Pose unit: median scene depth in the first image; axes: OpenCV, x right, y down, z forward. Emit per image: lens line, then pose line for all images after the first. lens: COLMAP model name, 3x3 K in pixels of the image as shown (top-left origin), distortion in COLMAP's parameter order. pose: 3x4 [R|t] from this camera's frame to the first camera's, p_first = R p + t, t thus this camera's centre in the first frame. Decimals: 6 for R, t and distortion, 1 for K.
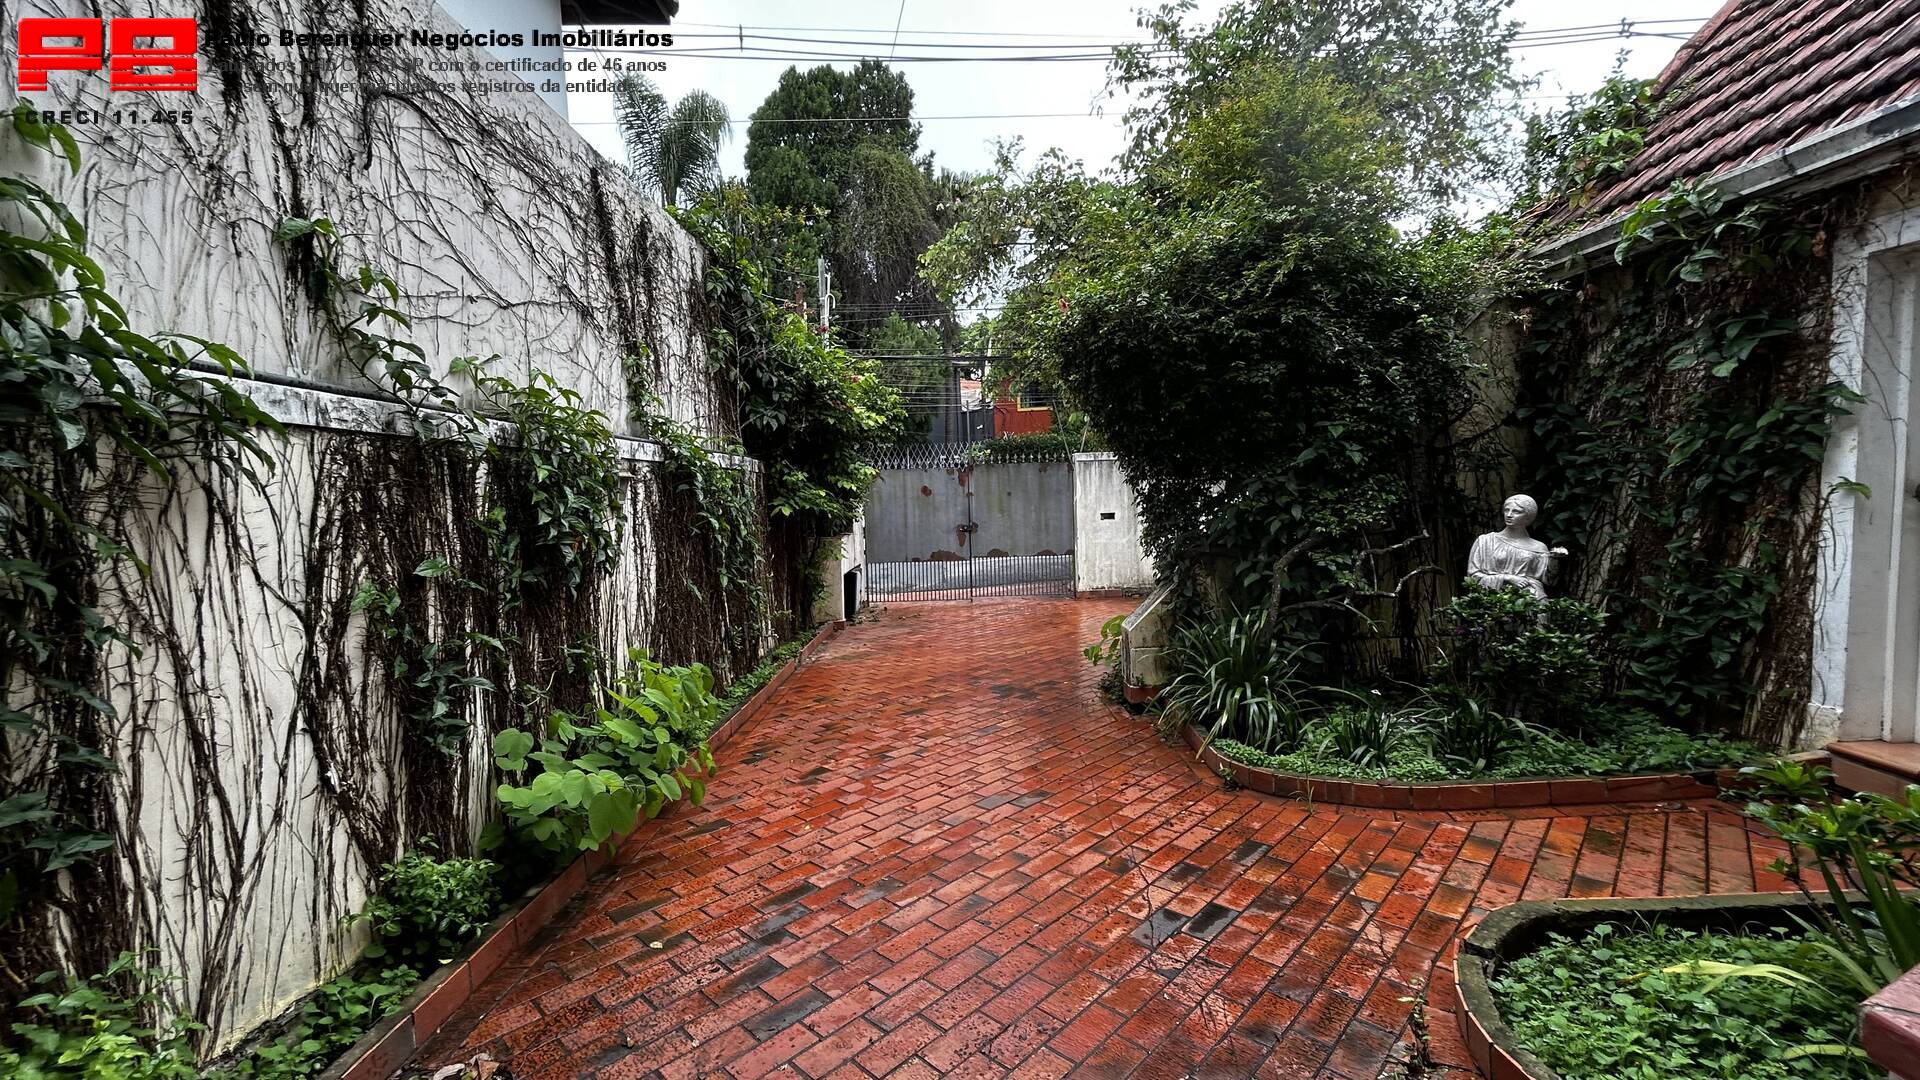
lens RADIAL K [[778.3, 0, 961.2], [0, 778.3, 536.6], [0, 0, 1]] dist [-0.004129, 0.001311]
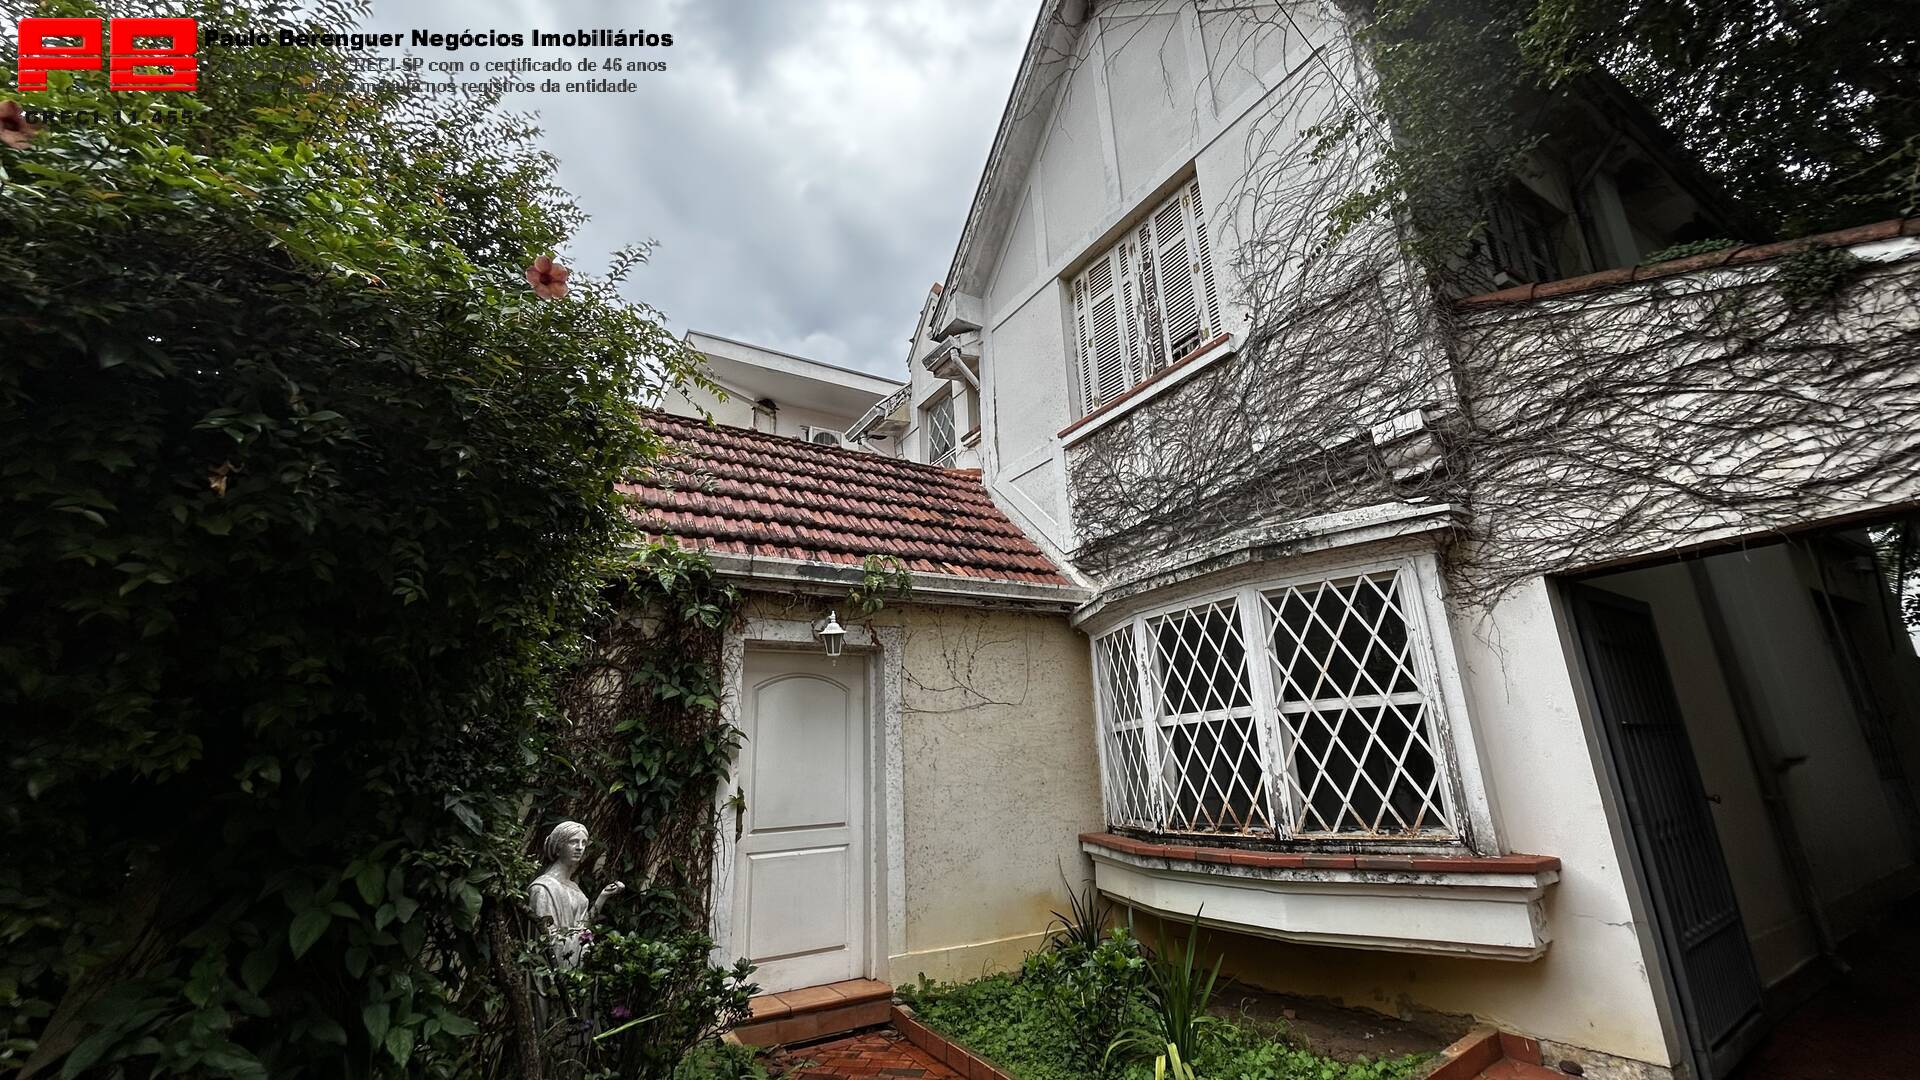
lens RADIAL K [[778.3, 0, 956.8], [0, 778.3, 543.4], [0, 0, 1]] dist [-0.004129, 0.001311]
pose [[-0.520012, 0.274389, 0.808887, -0.281376], [0.082491, 0.958704, -0.272178, -0.094460], [-0.850166, -0.074810, -0.521173, 1.364414]]
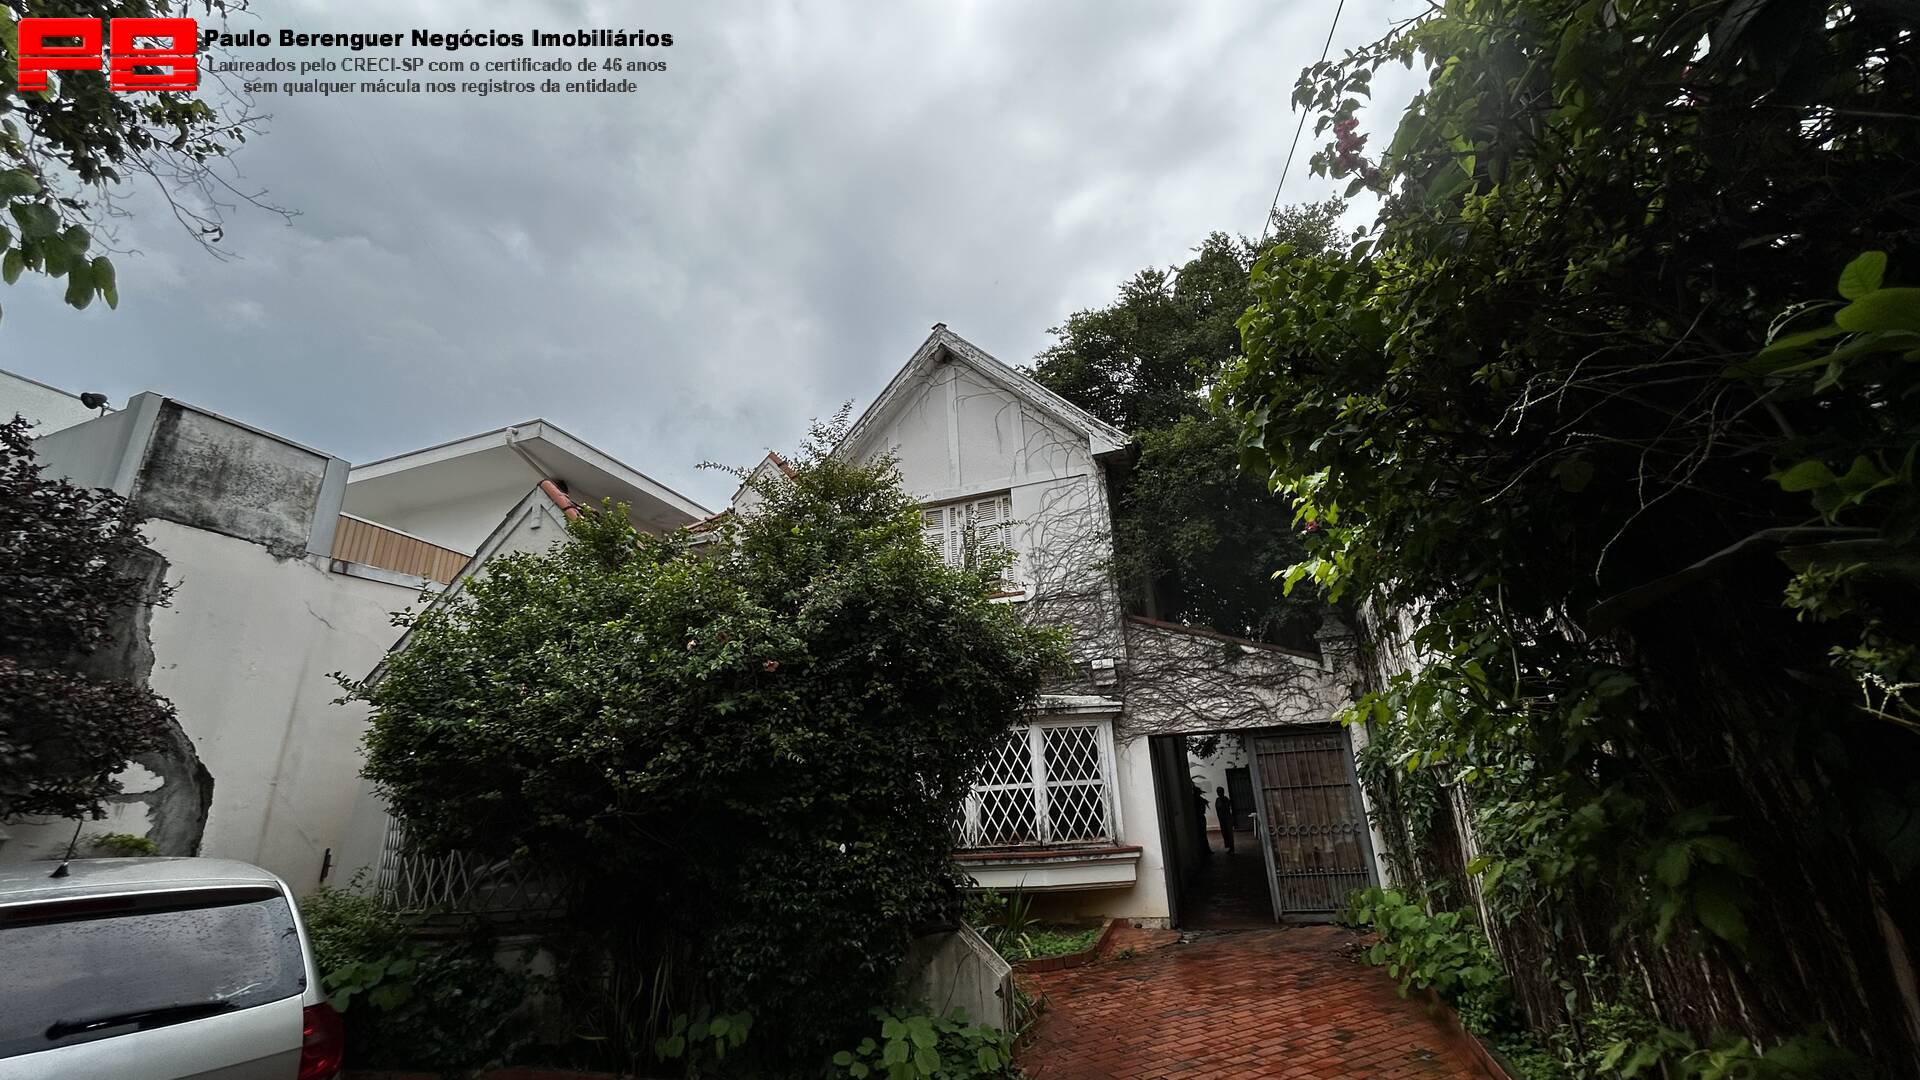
lens RADIAL K [[778.3, 0, 967.8], [0, 778.3, 545.2], [0, 0, 1]] dist [-0.004129, 0.001311]
pose [[-0.946483, 0.162663, 0.278765, 0.020905], [0.073384, 0.949548, -0.304915, -0.141224], [-0.314299, -0.268140, -0.910668, 4.164409]]
